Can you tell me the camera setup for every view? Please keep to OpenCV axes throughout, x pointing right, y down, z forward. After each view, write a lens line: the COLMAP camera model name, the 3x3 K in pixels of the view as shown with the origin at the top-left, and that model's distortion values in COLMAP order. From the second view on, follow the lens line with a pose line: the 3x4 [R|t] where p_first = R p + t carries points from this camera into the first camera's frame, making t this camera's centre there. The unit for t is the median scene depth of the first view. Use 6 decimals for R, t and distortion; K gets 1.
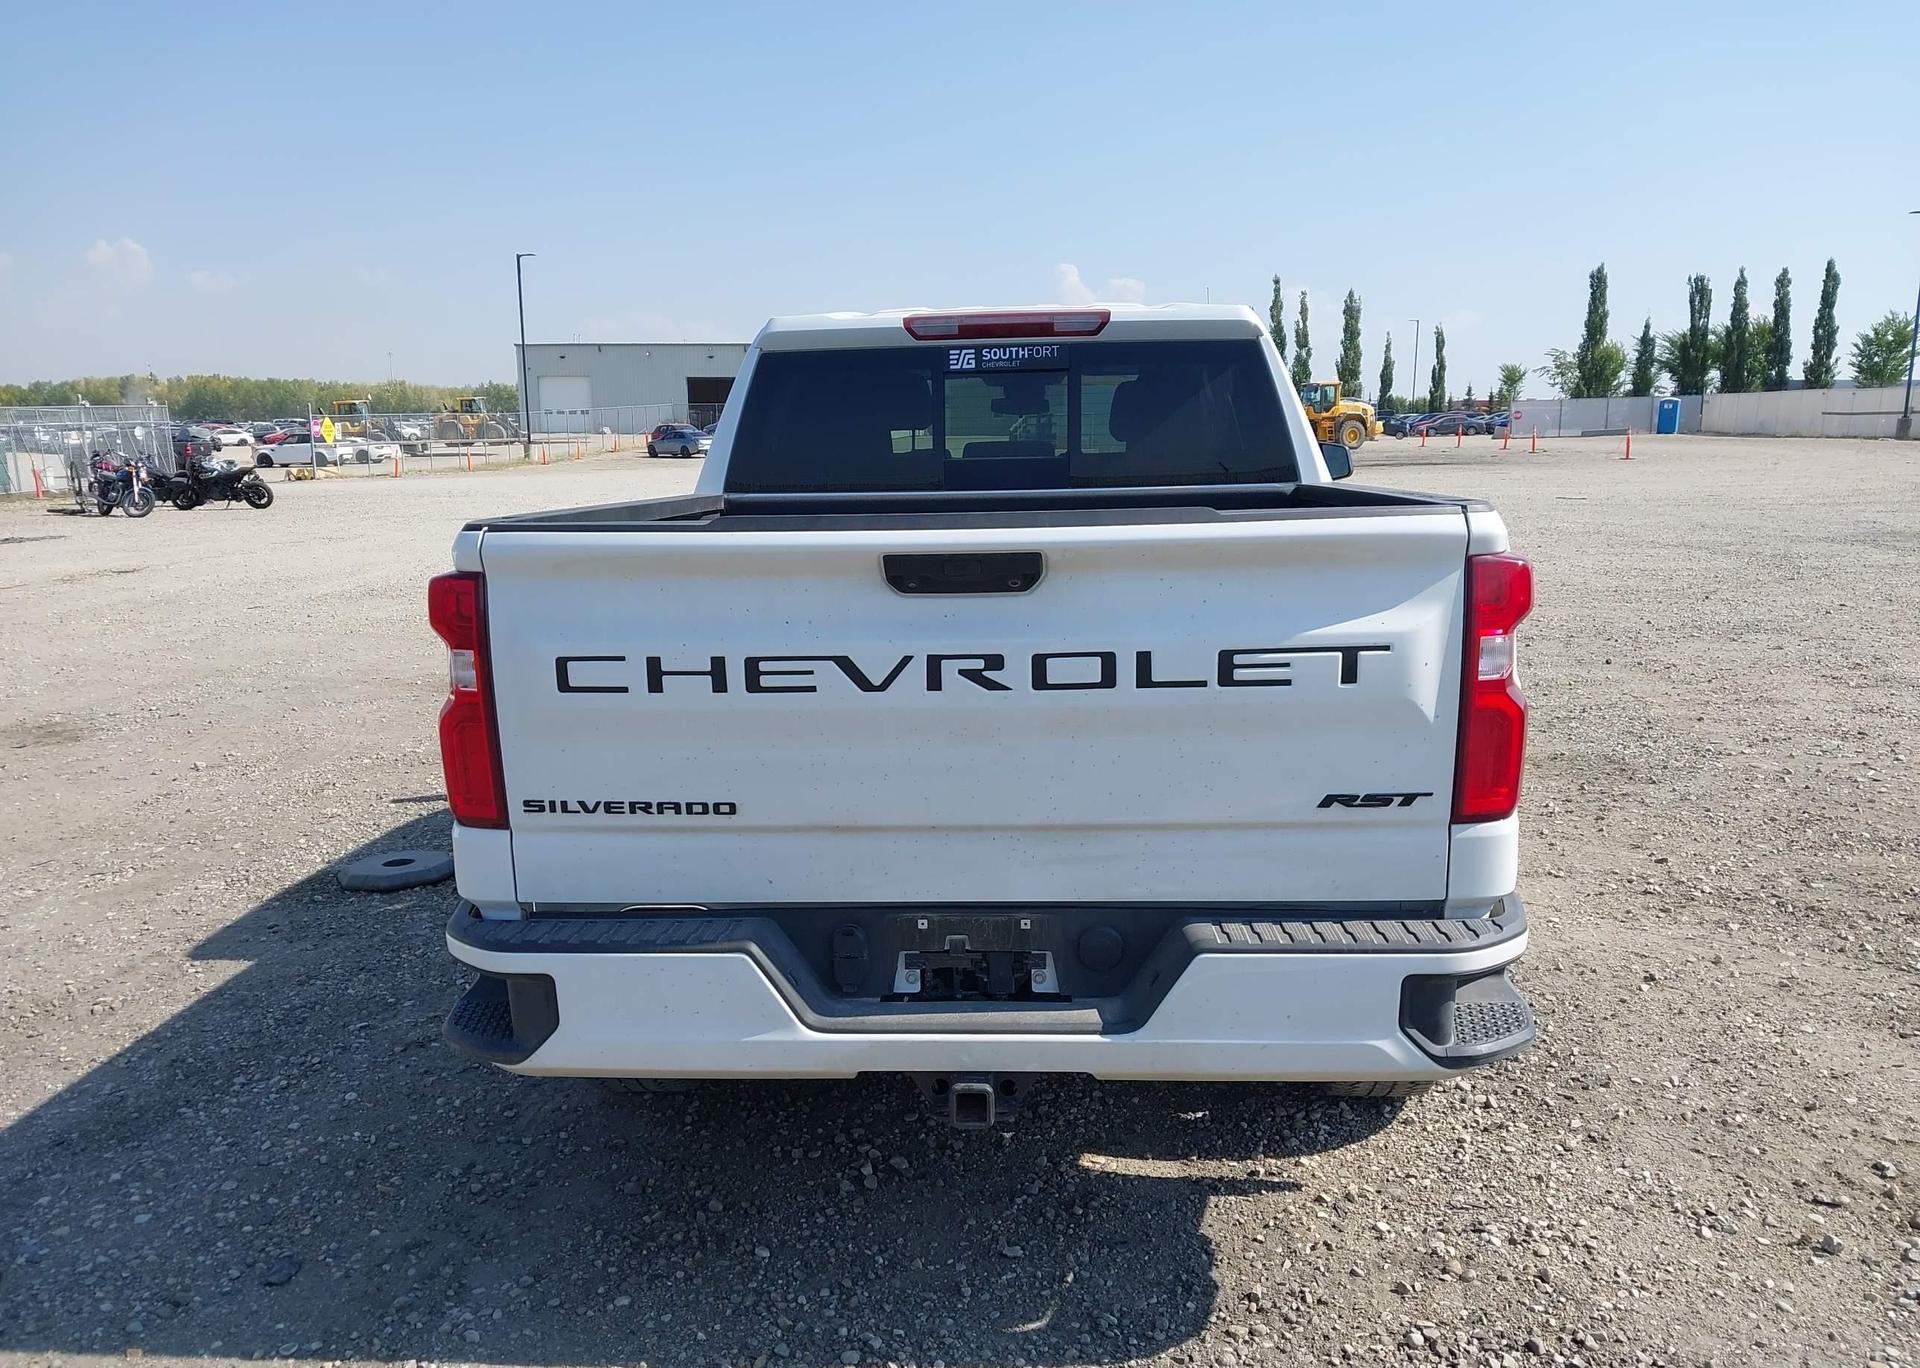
lens RADIAL K [[1463.7, 0, 957.6], [0, 1463.7, 734.9], [0, 0, 1]] dist [0.157440, -0.210386]
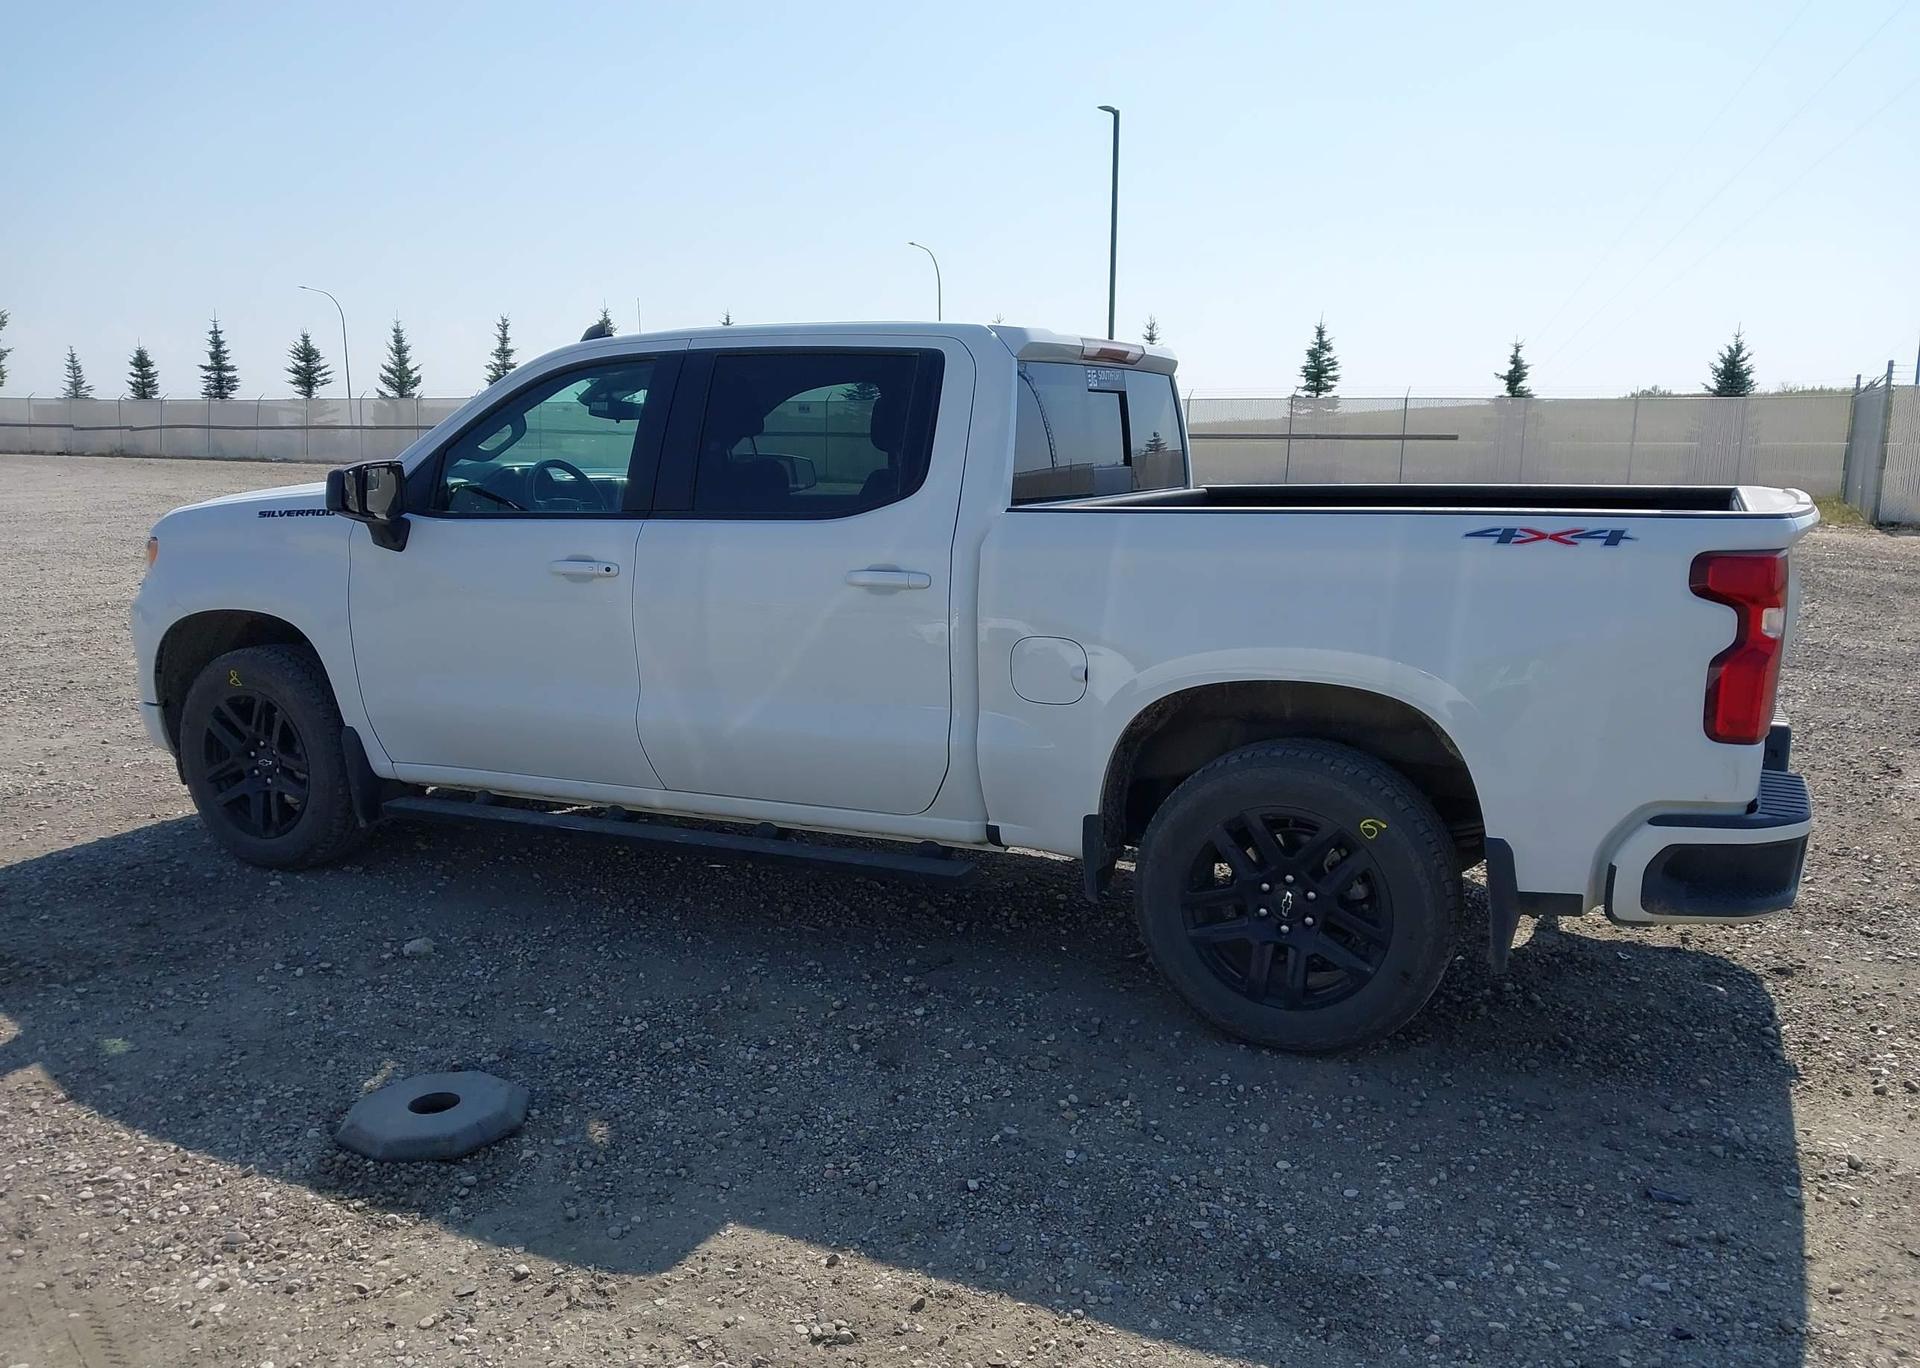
lens RADIAL K [[1570.3, 0, 895.3], [0, 1570.3, 750.1], [0, 0, 1]] dist [0.003201, 0.002944]
pose [[0.390980, -0.169086, 0.904735, -0.069524], [0.175059, 0.978698, 0.107257, -0.007900], [-0.903598, 0.116447, 0.412251, 0.040457]]
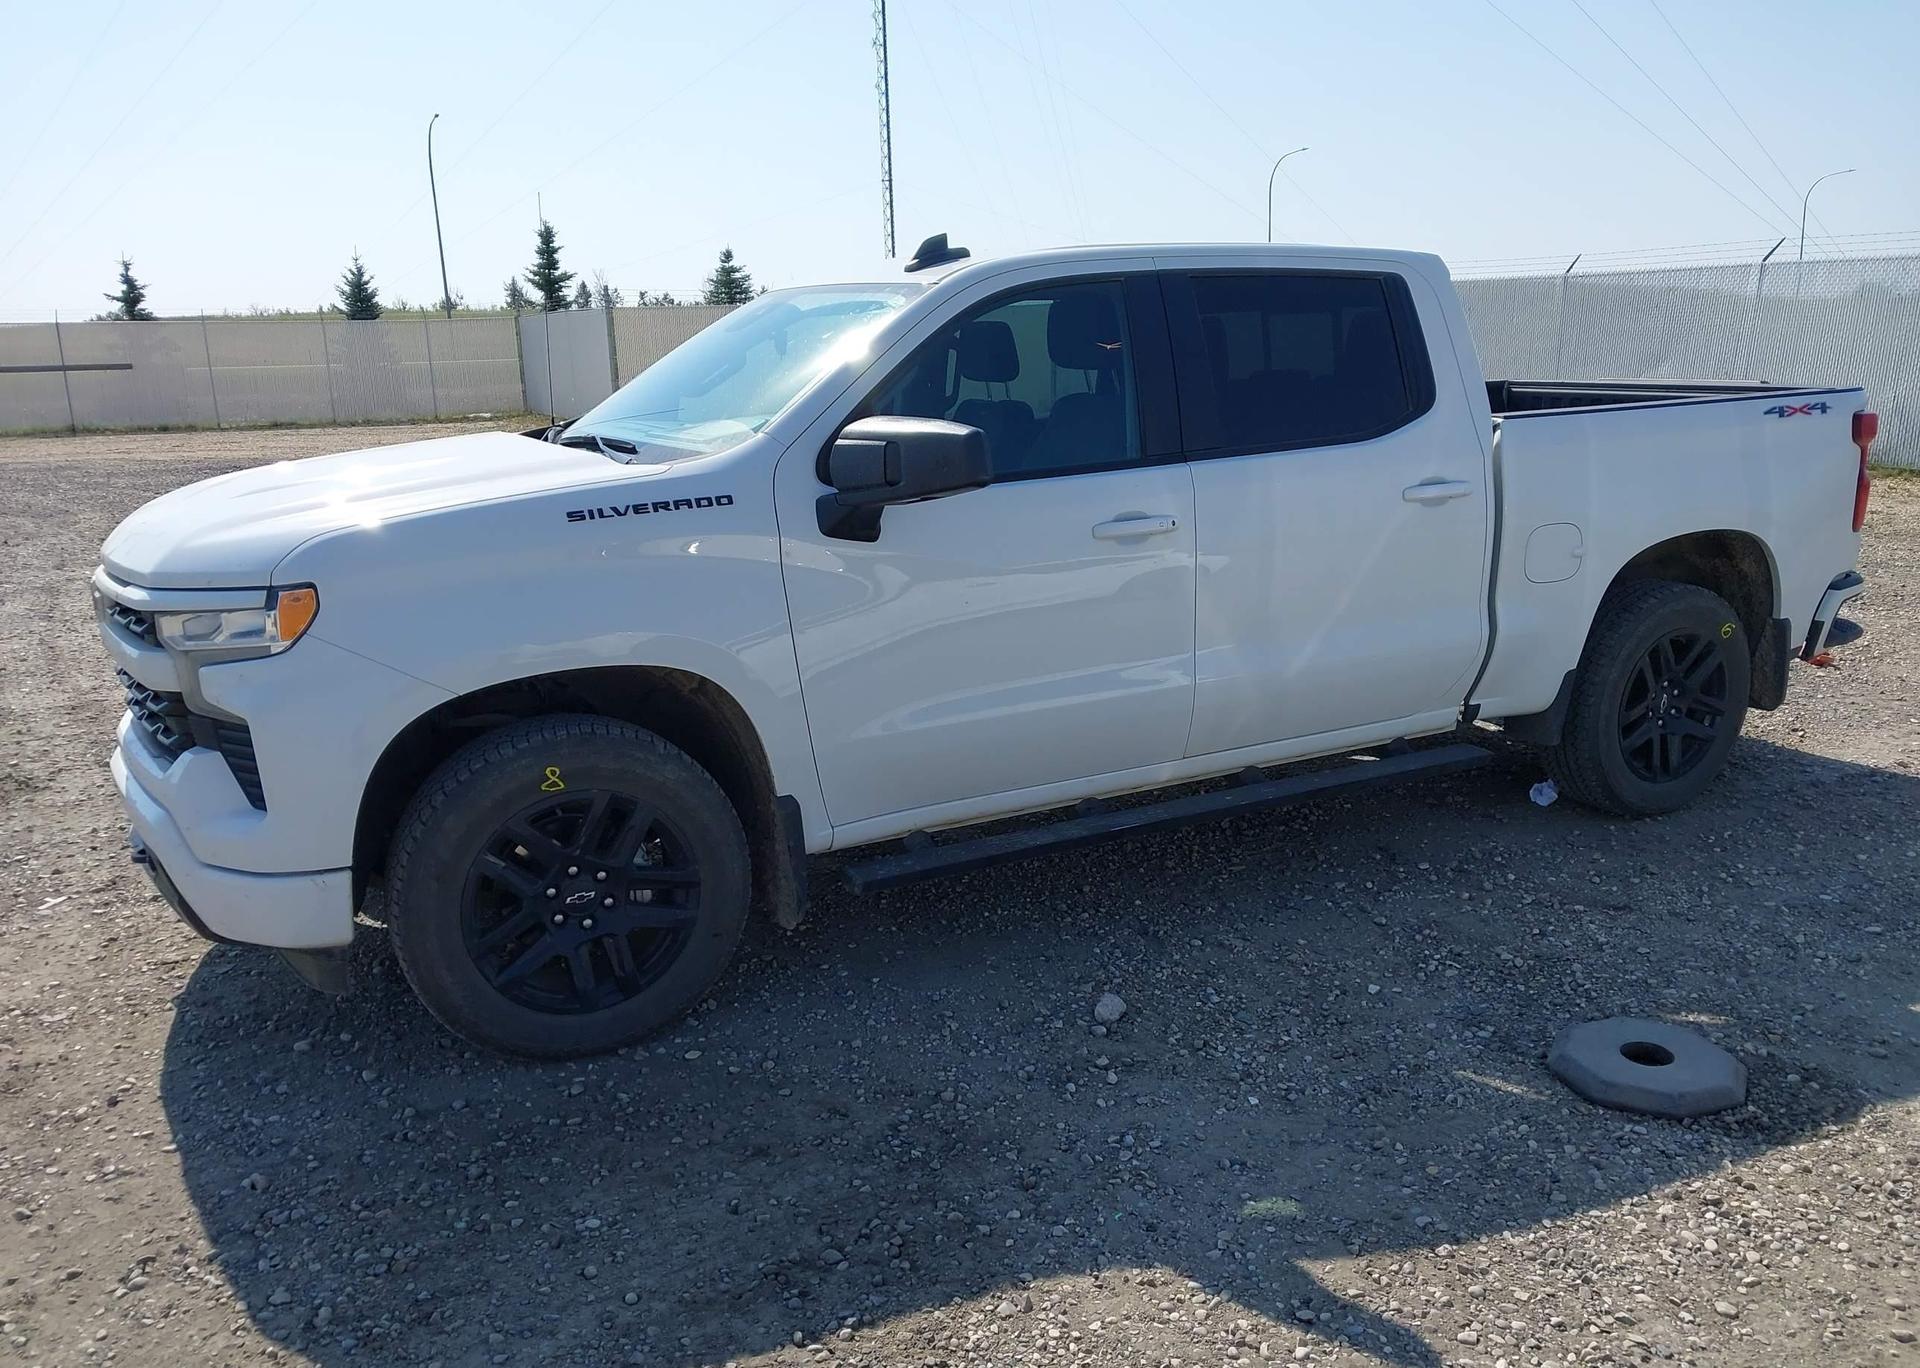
lens RADIAL K [[1607.4, 0, 961.4], [0, 1607.4, 746.5], [0, 0, 1]] dist [0.006845, 0.004161]
pose [[-0.537237, -0.183037, 0.823331, -0.059241], [0.197469, 0.921741, 0.333767, -0.024922], [-0.819989, 0.341894, -0.459049, 0.117900]]
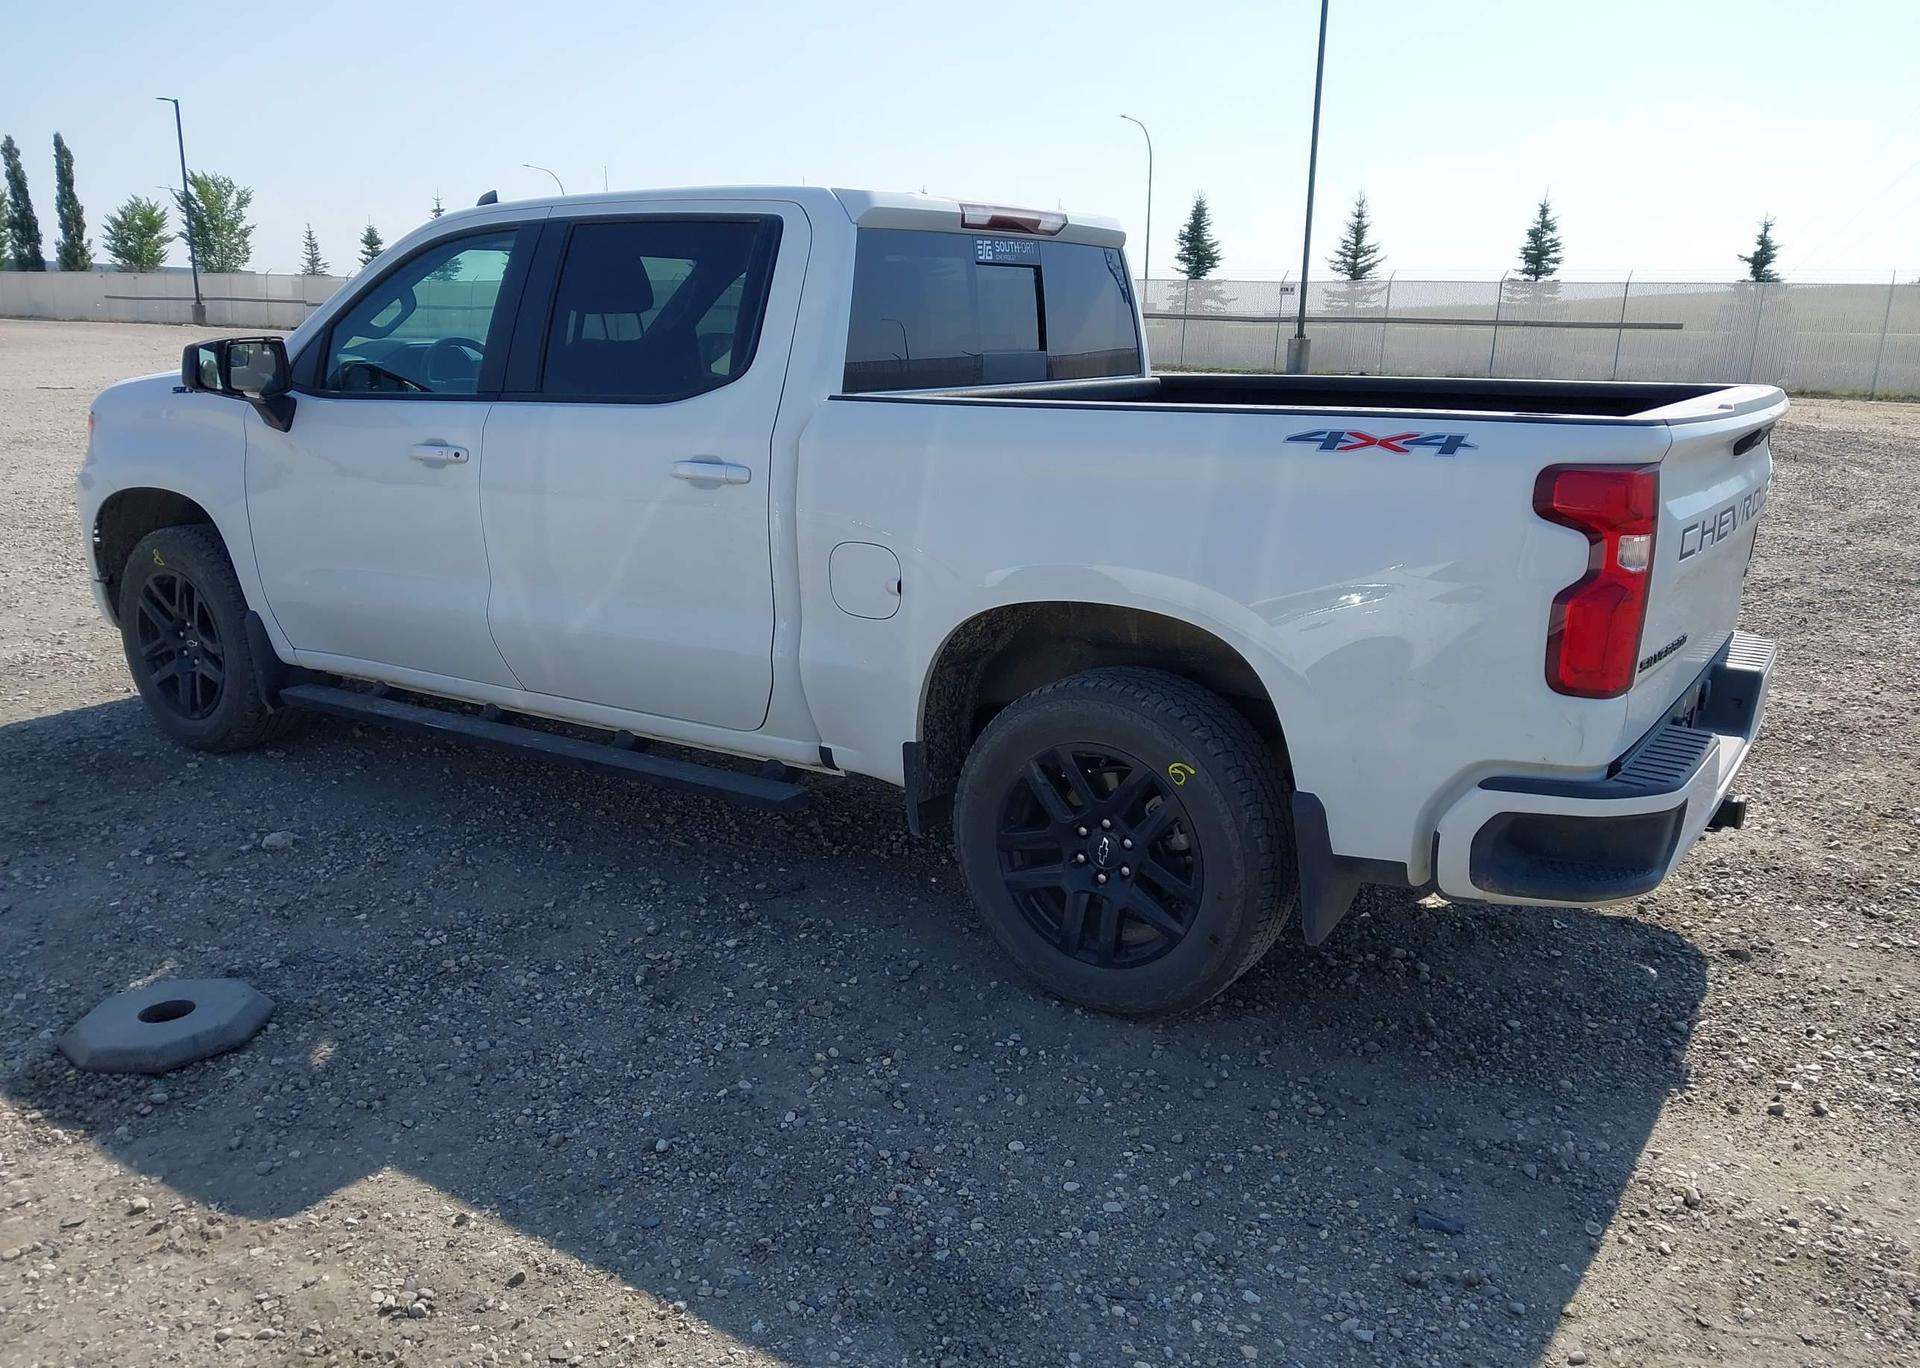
lens RADIAL K [[1552.7, 0, 900.1], [0, 1552.7, 750.1], [0, 0, 1]] dist [0.006641, 0.013199]
pose [[0.513820, -0.213835, 0.830821, -0.057582], [0.152005, 0.975808, 0.157143, -0.005909], [-0.844324, 0.045546, 0.533894, 0.030017]]
